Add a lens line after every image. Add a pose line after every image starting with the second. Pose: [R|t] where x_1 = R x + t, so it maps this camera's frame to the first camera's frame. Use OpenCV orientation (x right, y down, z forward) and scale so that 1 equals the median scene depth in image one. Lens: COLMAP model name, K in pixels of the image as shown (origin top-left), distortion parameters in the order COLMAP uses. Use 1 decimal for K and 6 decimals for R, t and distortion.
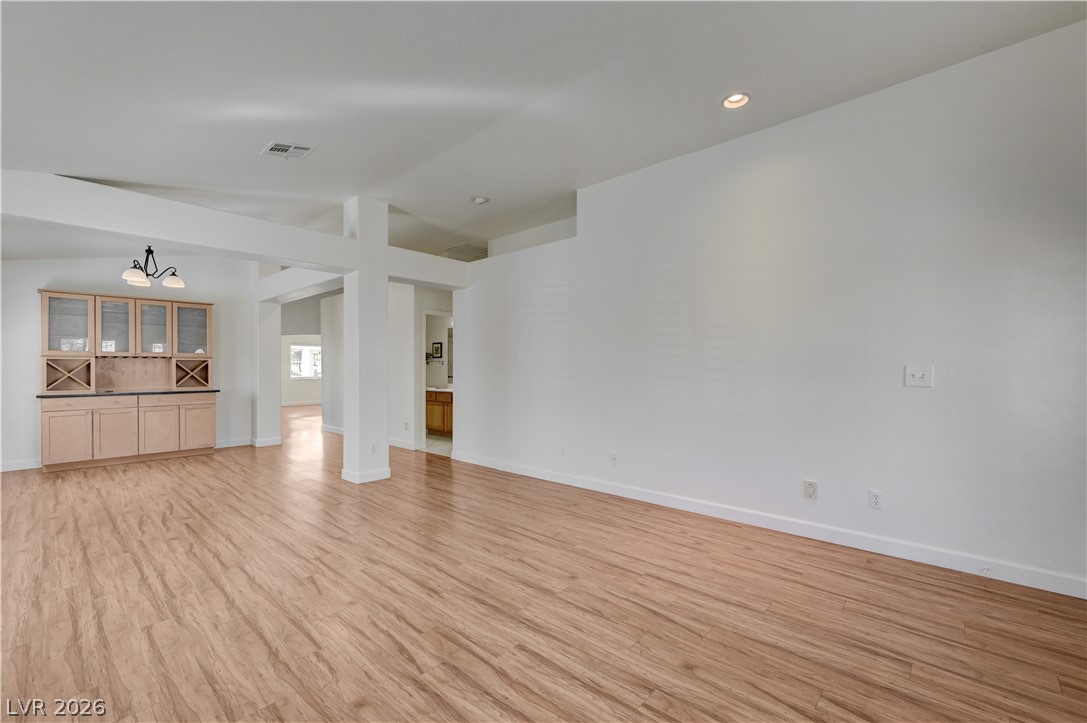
lens RADIAL K [[463.8, 0, 541.3], [0, 463.8, 363.8], [0, 0, 1]] dist [-0.001439, 0.000041]
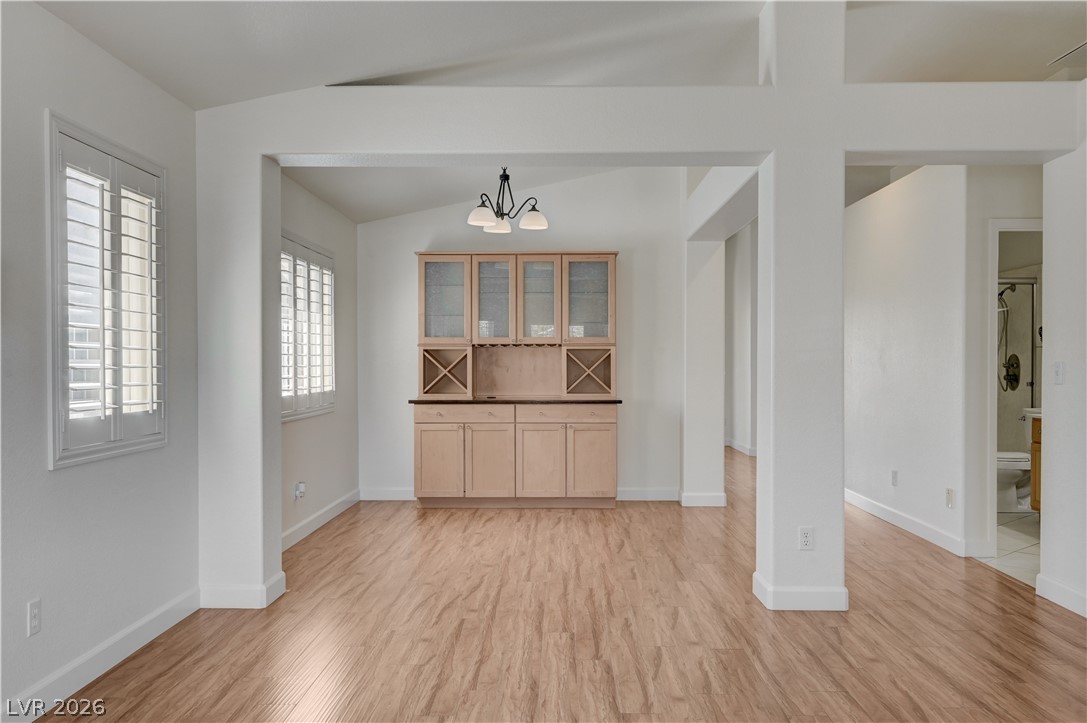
lens RADIAL K [[945.2, 0, 540.2], [0, 945.2, 366.6], [0, 0, 1]] dist [0.026196, 0.000941]
pose [[0.660747, 0.003990, -0.750598, 0.159681], [0.006218, 0.999922, 0.010789, 0.001936], [0.750583, -0.011796, 0.660671, 0.187604]]
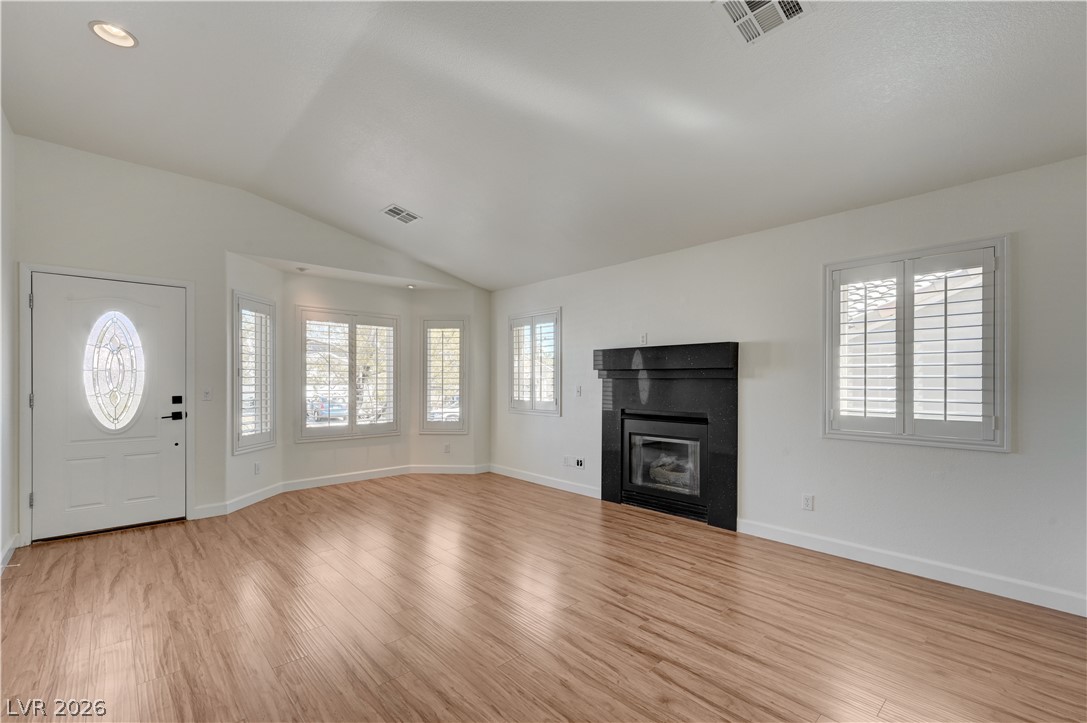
lens RADIAL K [[471.8, 0, 550.7], [0, 471.8, 384.5], [0, 0, 1]] dist [-0.001087, -0.000077]
pose [[-0.997227, -0.003588, 0.074336, -0.218636], [-0.003934, 0.999982, -0.004505, 0.006426], [-0.074319, -0.004784, -0.997223, 1.070645]]
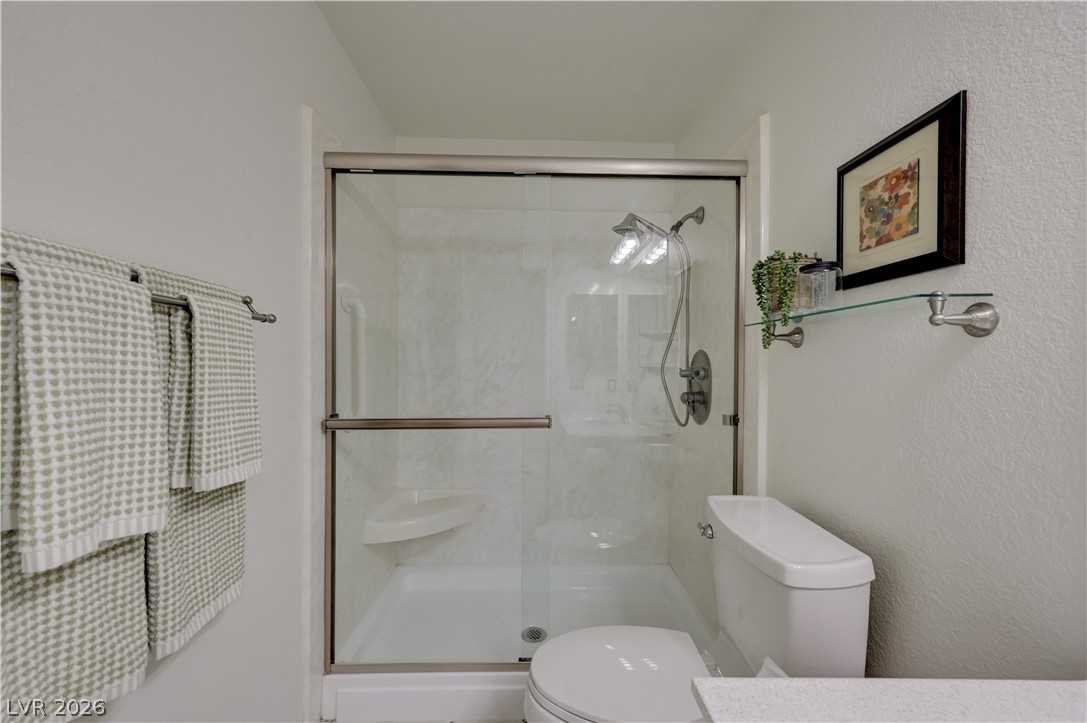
lens RADIAL K [[428.0, 0, 544.4], [0, 428.0, 363.7], [0, 0, 1]] dist [0.006115, 0.000304]
pose [[0.690759, 0.006354, -0.723057, -0.370879], [0.002214, 0.999938, 0.010903, 0.010612], [0.723081, -0.009132, 0.690702, 1.561624]]
